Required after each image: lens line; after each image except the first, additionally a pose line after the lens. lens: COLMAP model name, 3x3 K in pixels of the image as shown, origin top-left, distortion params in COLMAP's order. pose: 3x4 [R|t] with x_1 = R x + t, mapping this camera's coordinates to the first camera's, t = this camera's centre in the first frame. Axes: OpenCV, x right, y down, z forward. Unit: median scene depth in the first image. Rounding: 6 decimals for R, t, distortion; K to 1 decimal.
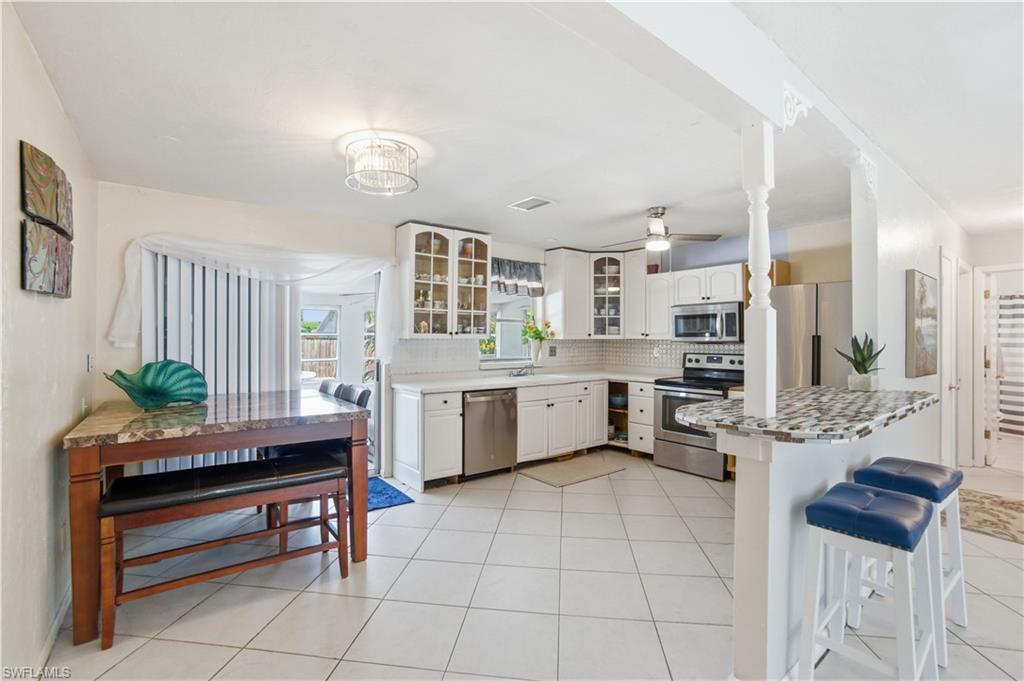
lens RADIAL K [[458.8, 0, 508.8], [0, 458.8, 337.0], [0, 0, 1]] dist [-0.083083, 0.038458]
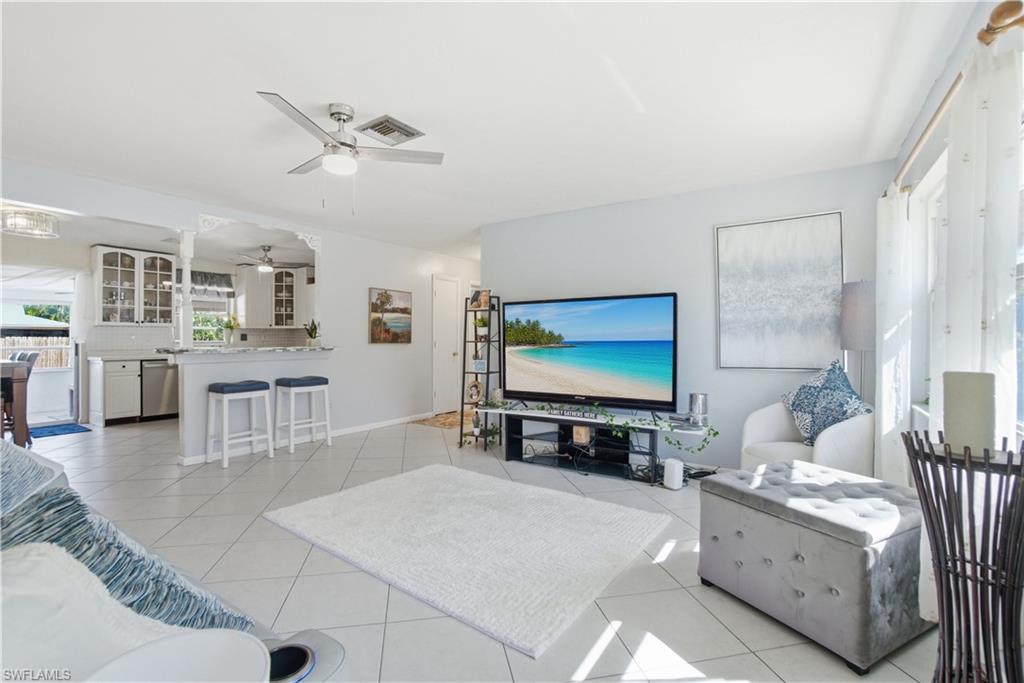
lens RADIAL K [[458.8, 0, 508.8], [0, 458.8, 338.0], [0, 0, 1]] dist [-0.083083, 0.038458]
pose [[0.949549, -0.002894, 0.313604, 0.525690], [0.003076, 0.999995, -0.000088, 0.043750], [-0.313602, 0.001048, 0.949554, -0.668079]]
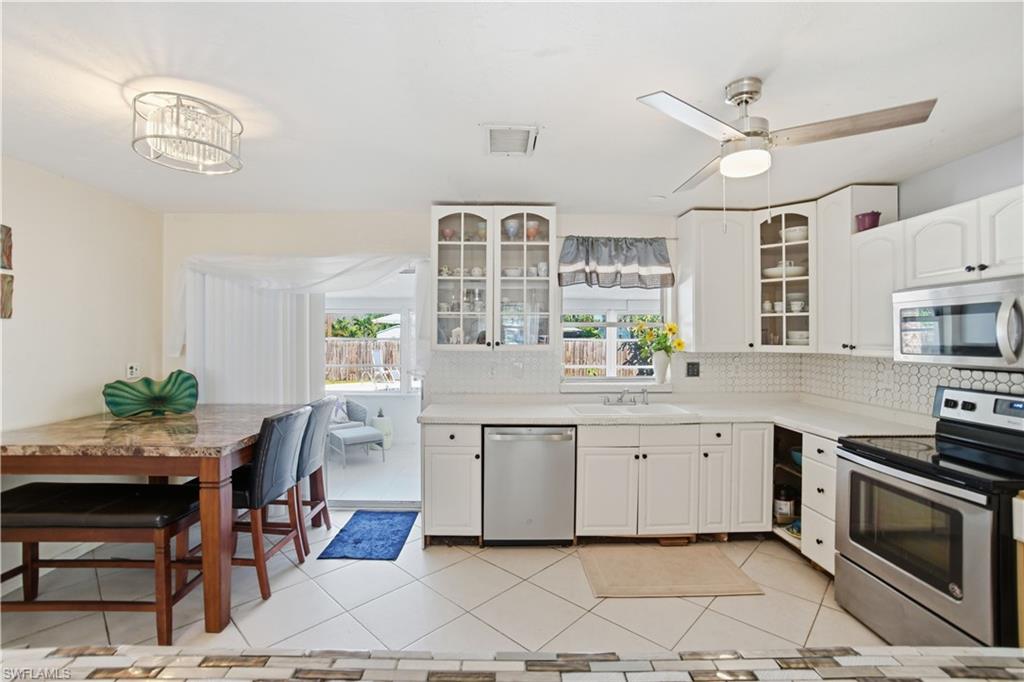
lens RADIAL K [[458.8, 0, 508.8], [0, 458.8, 337.5], [0, 0, 1]] dist [-0.083083, 0.038458]
pose [[0.803305, 0.001177, -0.595566, 0.325239], [-0.000697, 0.999999, 0.001036, -0.018210], [0.595567, -0.000417, 0.803306, 0.388686]]
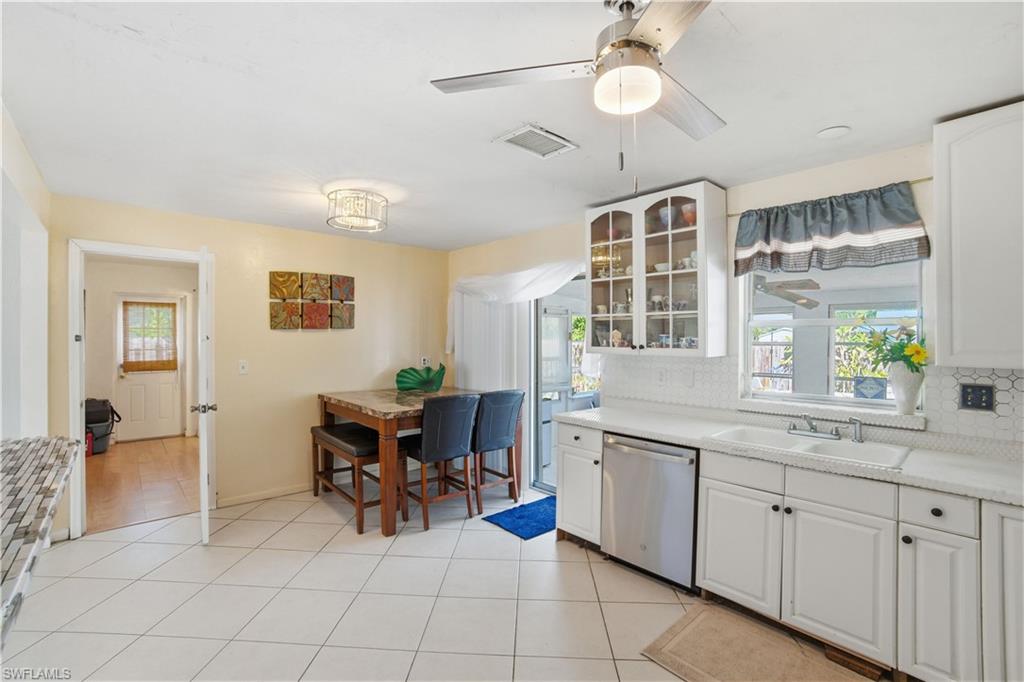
lens RADIAL K [[457.4, 0, 504.8], [0, 457.4, 342.1], [0, 0, 1]] dist [-0.078387, 0.037126]
pose [[0.068061, 0.006170, -0.997662, 0.516548], [-0.002790, 0.999978, 0.005994, -0.018127], [0.997677, 0.002376, 0.068077, 0.708482]]
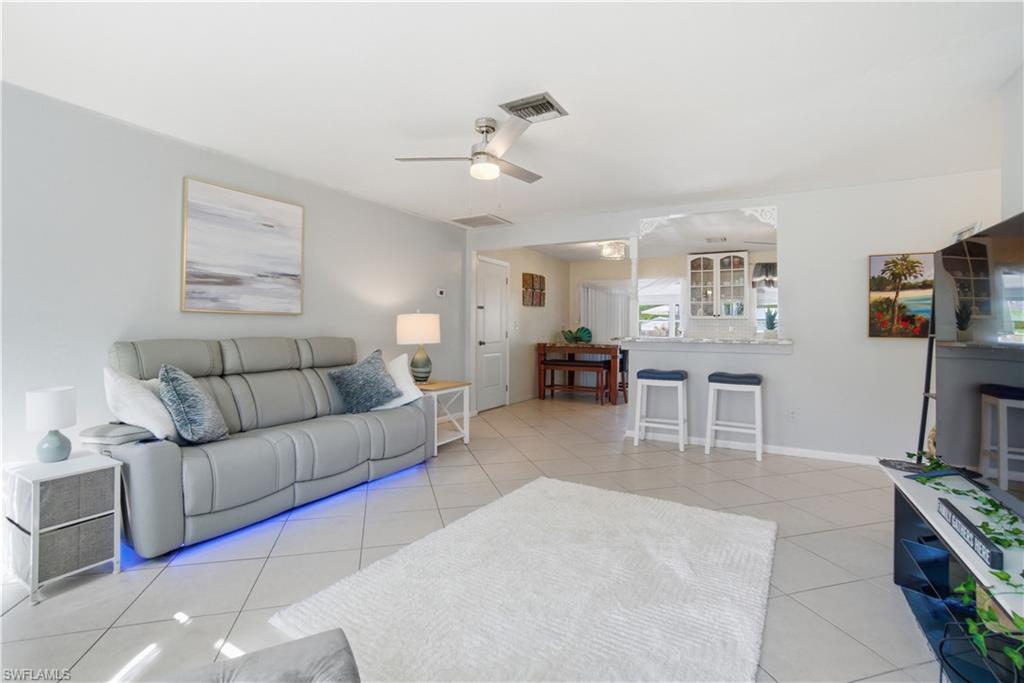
lens RADIAL K [[470.2, 0, 508.6], [0, 470.2, 323.1], [0, 0, 1]] dist [-0.085872, 0.042836]
pose [[0.376936, -0.013157, -0.926146, 1.079993], [-0.008032, 0.999815, -0.017473, 0.050790], [0.926204, 0.014025, 0.376761, -0.310578]]
